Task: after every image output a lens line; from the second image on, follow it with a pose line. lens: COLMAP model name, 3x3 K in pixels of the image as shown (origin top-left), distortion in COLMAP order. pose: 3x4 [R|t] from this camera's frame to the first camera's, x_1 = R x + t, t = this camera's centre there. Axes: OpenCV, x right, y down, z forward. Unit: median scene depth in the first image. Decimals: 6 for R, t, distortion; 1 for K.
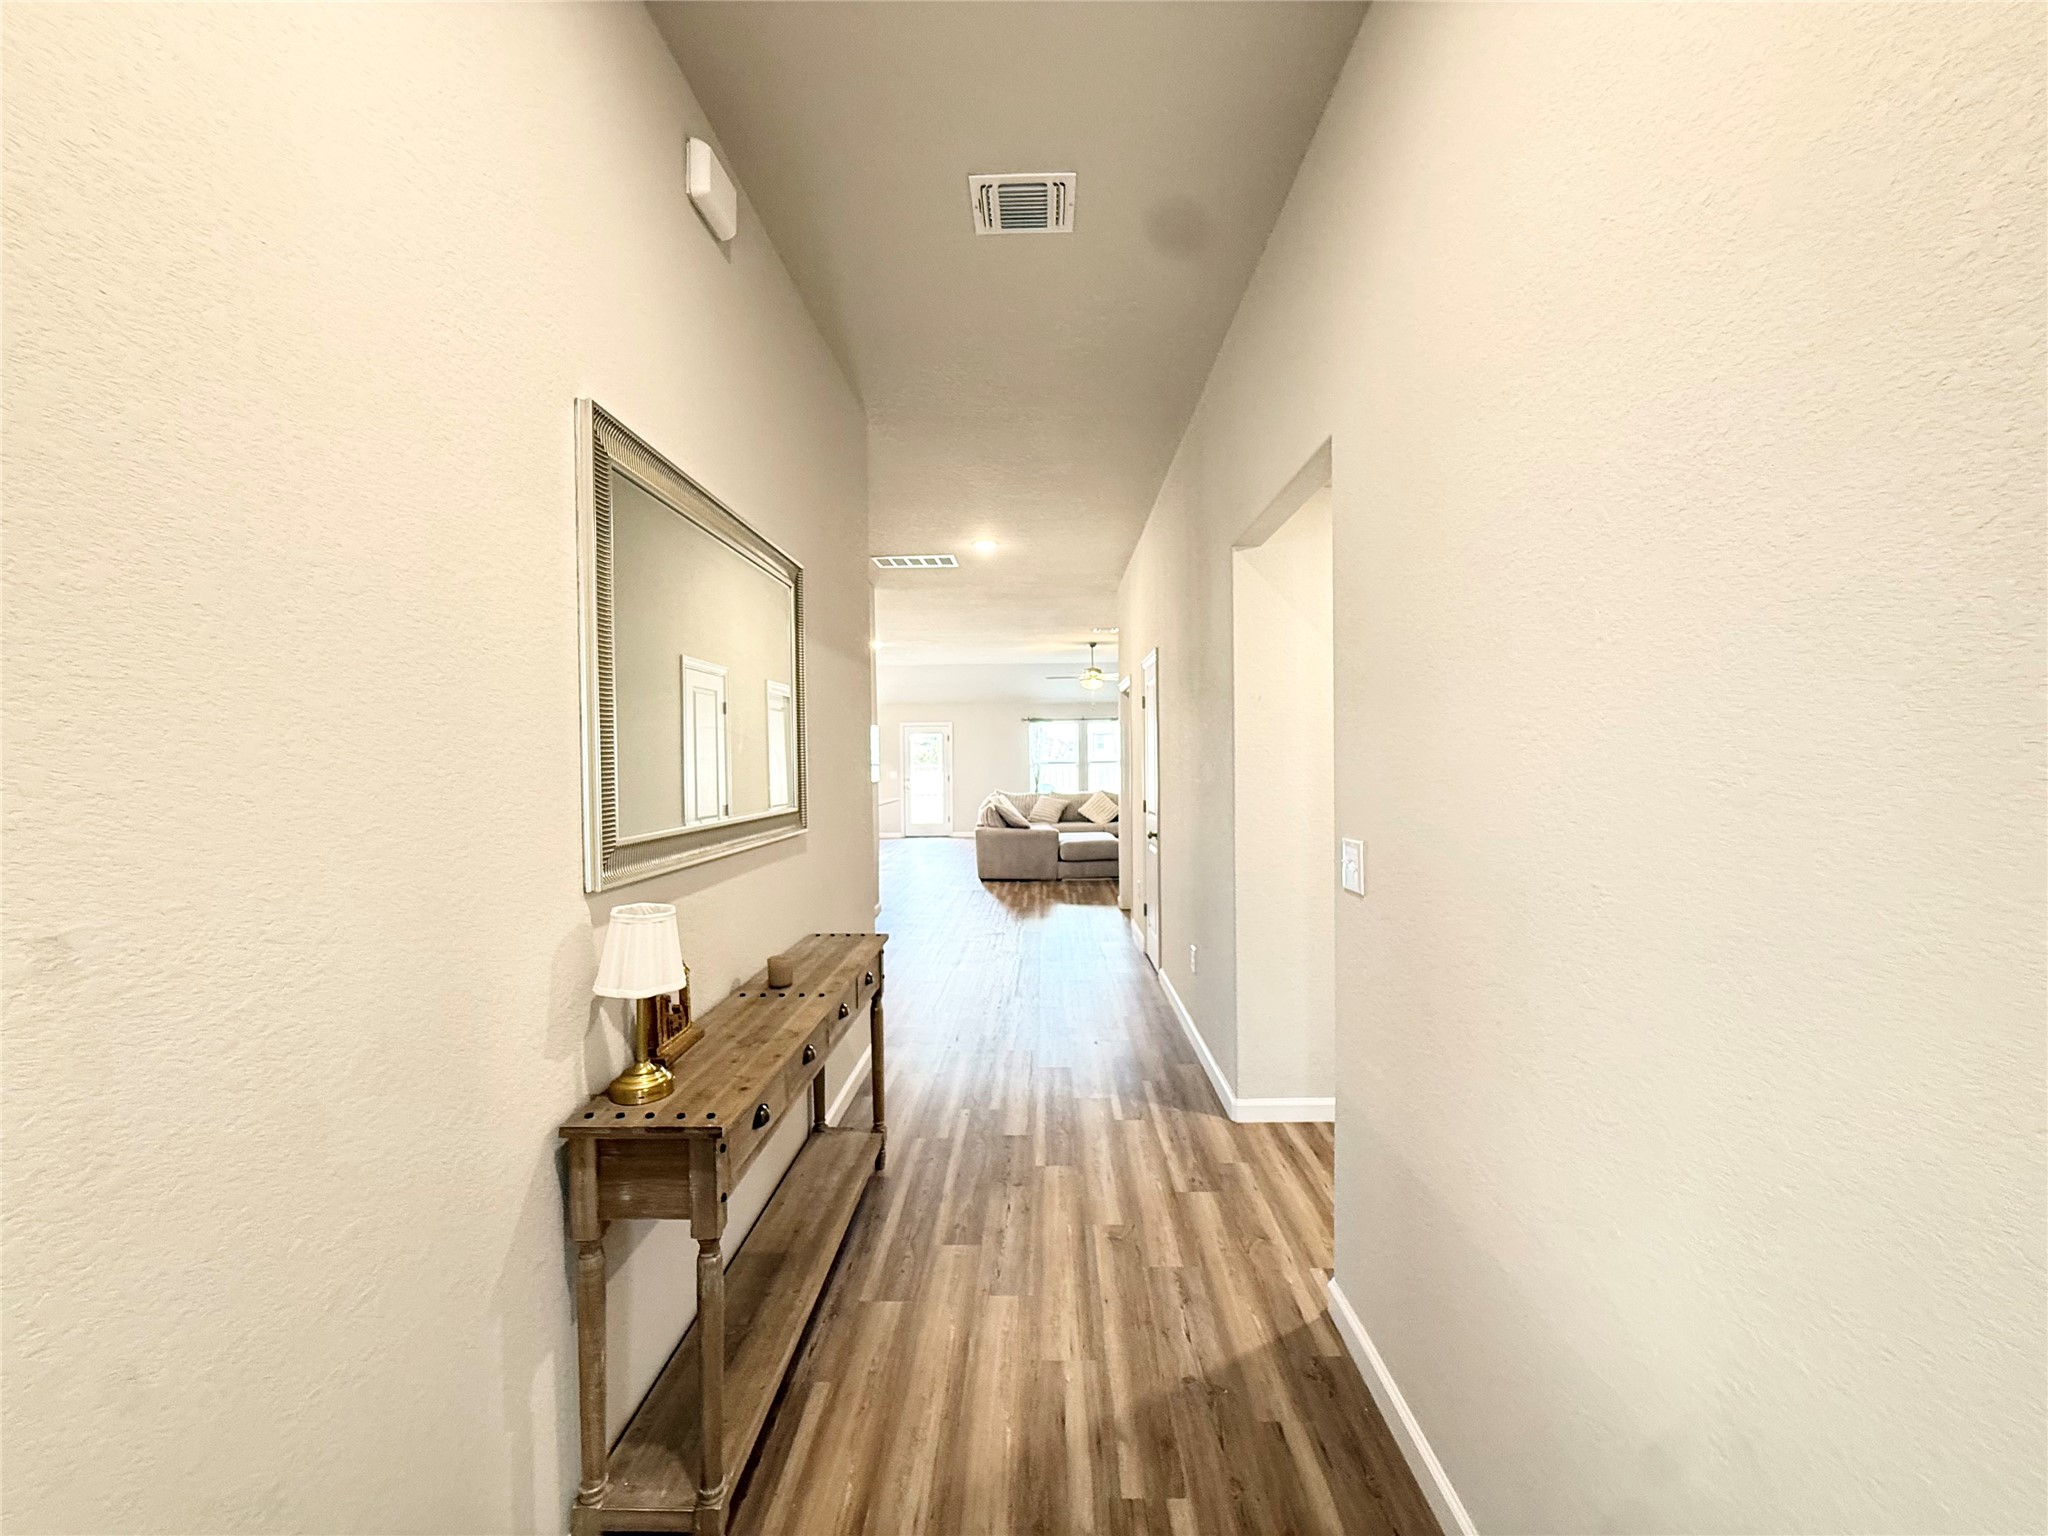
lens RADIAL K [[819.1, 0, 1024.6], [0, 819.1, 763.7], [0, 0, 1]] dist [-0.001327, 0.000684]
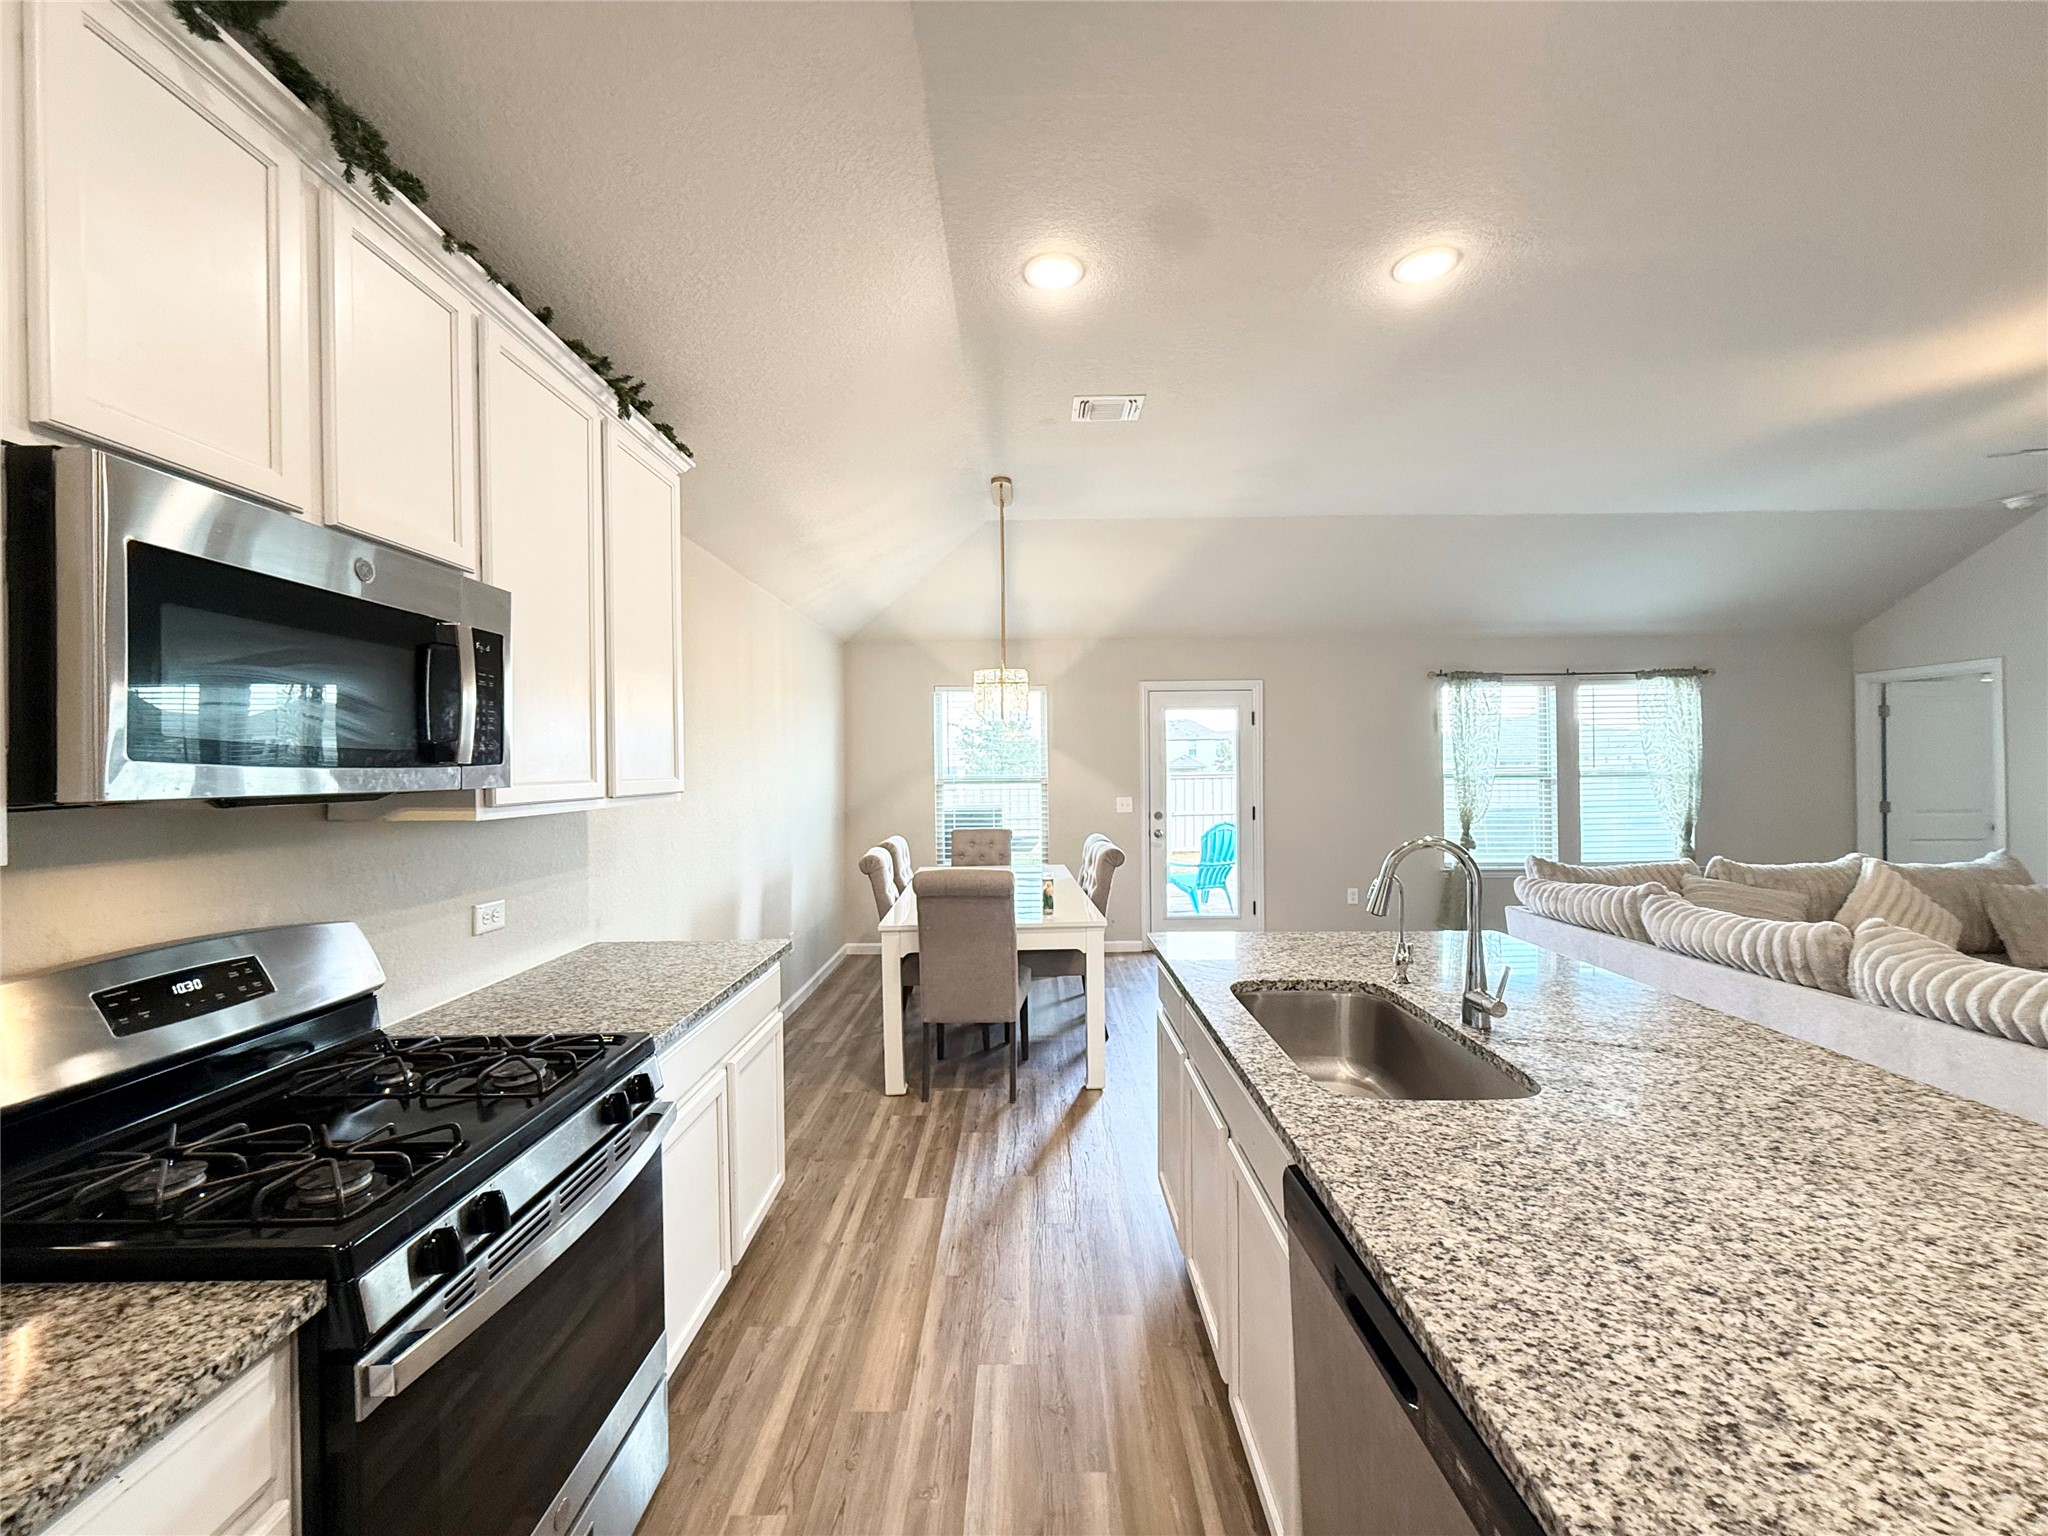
lens RADIAL K [[819.1, 0, 1027.6], [0, 819.1, 769.7], [0, 0, 1]] dist [-0.001327, 0.000684]
pose [[0.999713, 0.004881, 0.023459, -0.222532], [-0.004660, 0.999945, -0.009446, 0.000121], [-0.023504, 0.009334, 0.999680, 0.578451]]
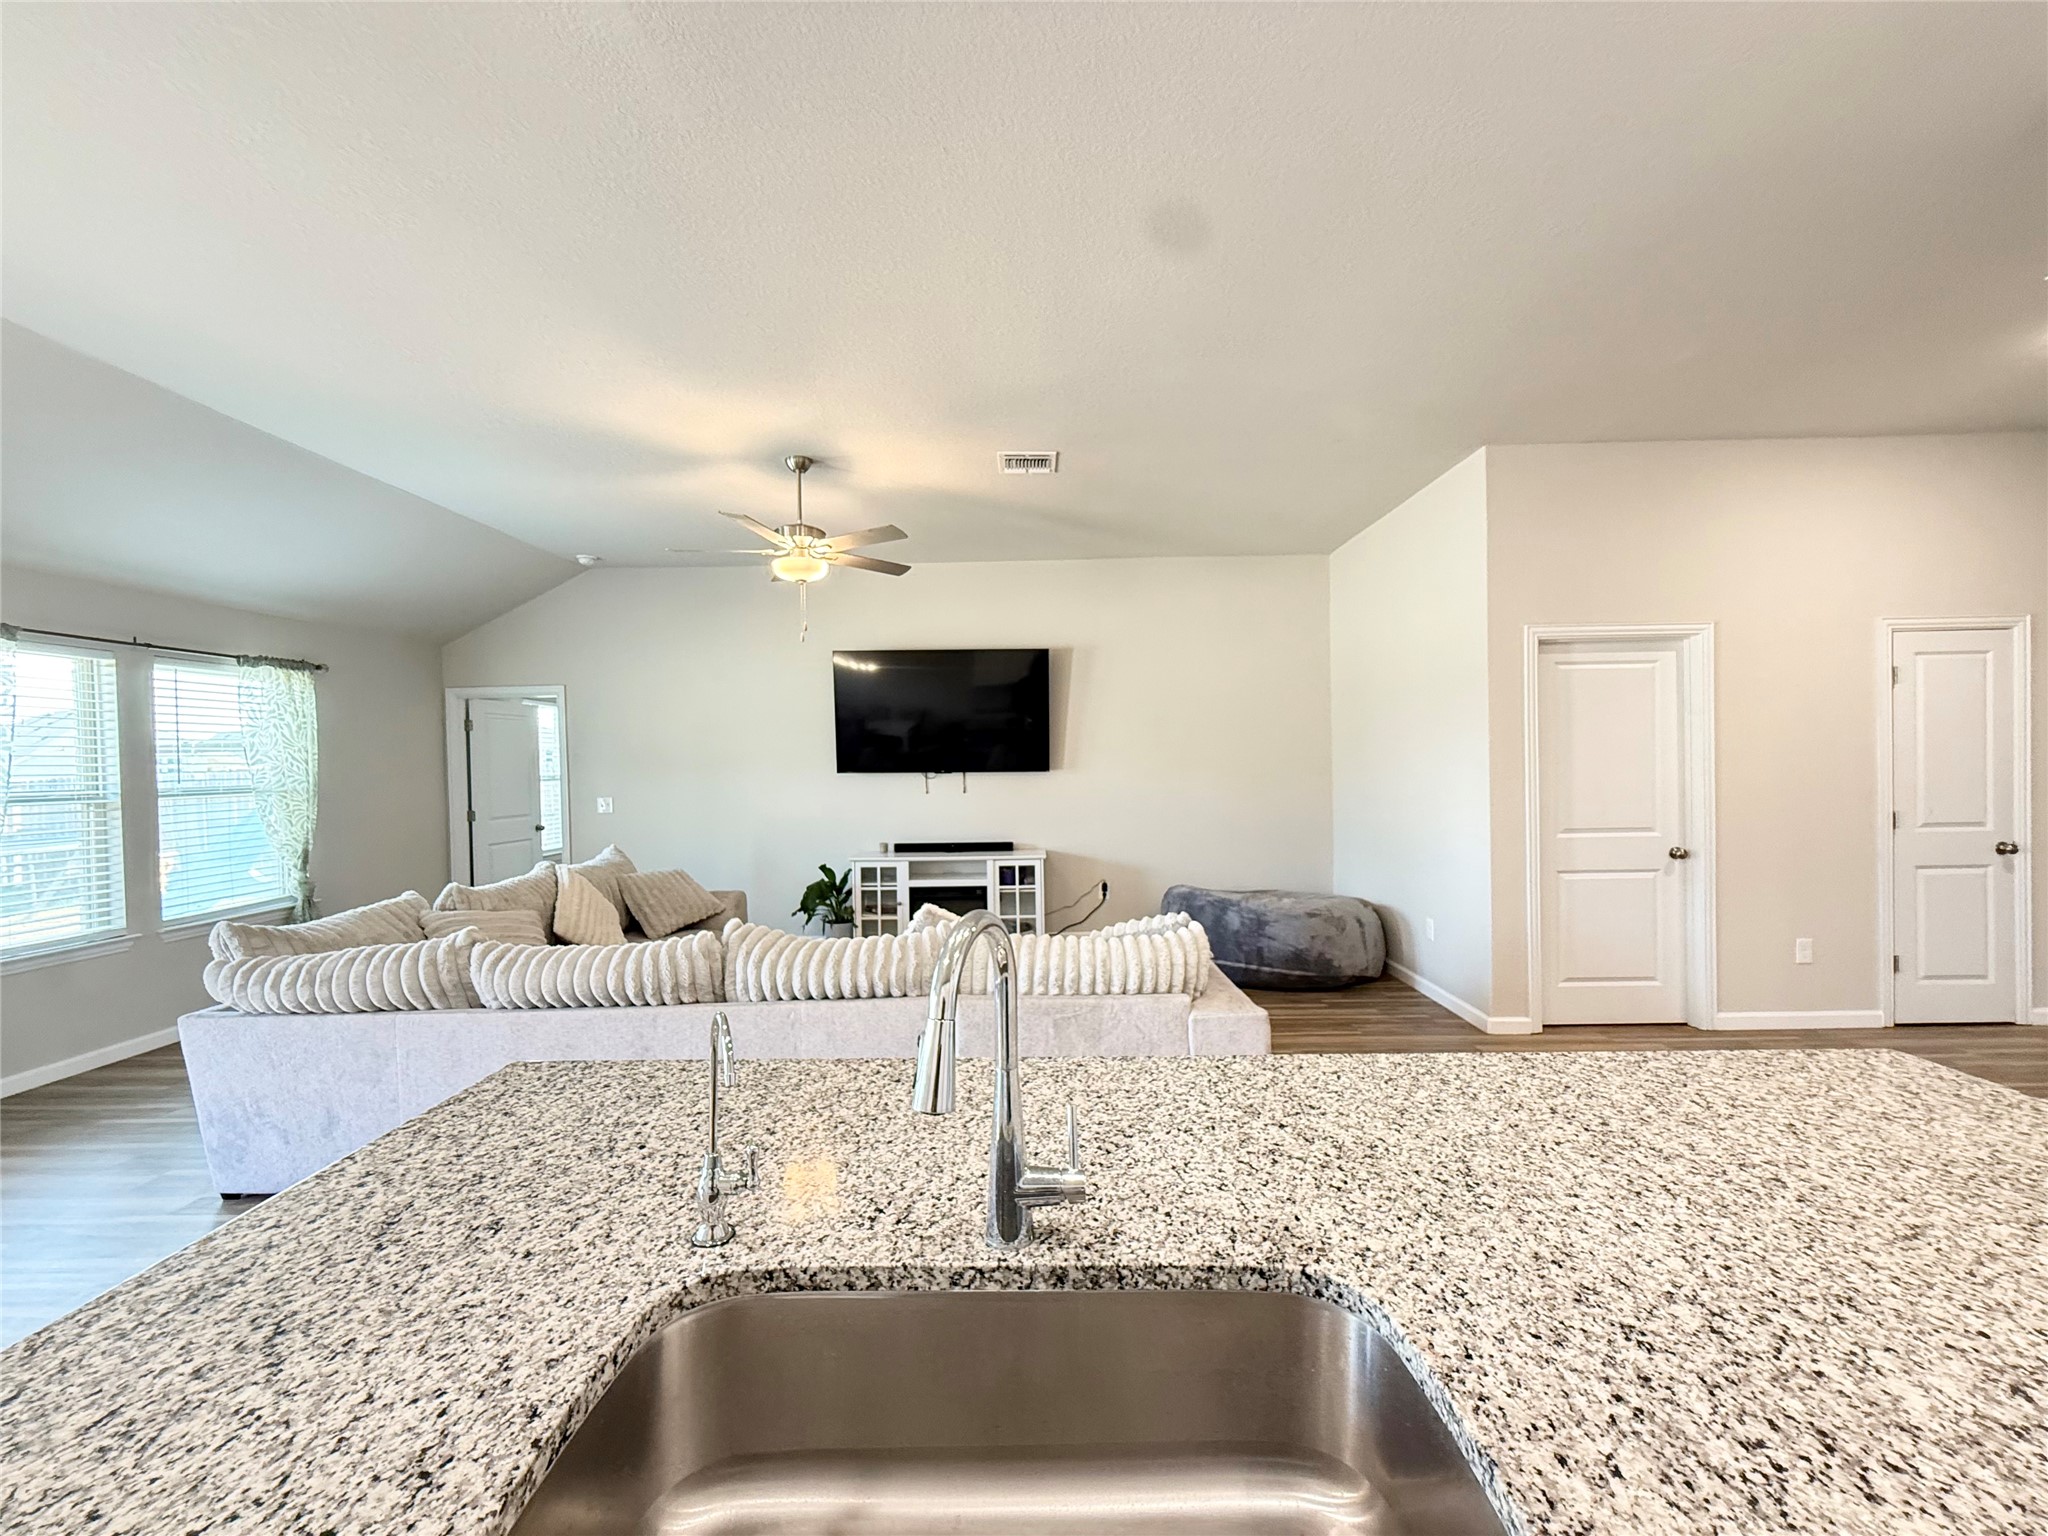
lens RADIAL K [[819.1, 0, 1025.7], [0, 819.1, 768.6], [0, 0, 1]] dist [-0.001327, 0.000684]
pose [[-0.008978, 0.006792, 0.999937, -0.220770], [0.027380, 0.999604, -0.006543, -0.001389], [-0.999585, 0.027320, -0.009160, 0.690762]]
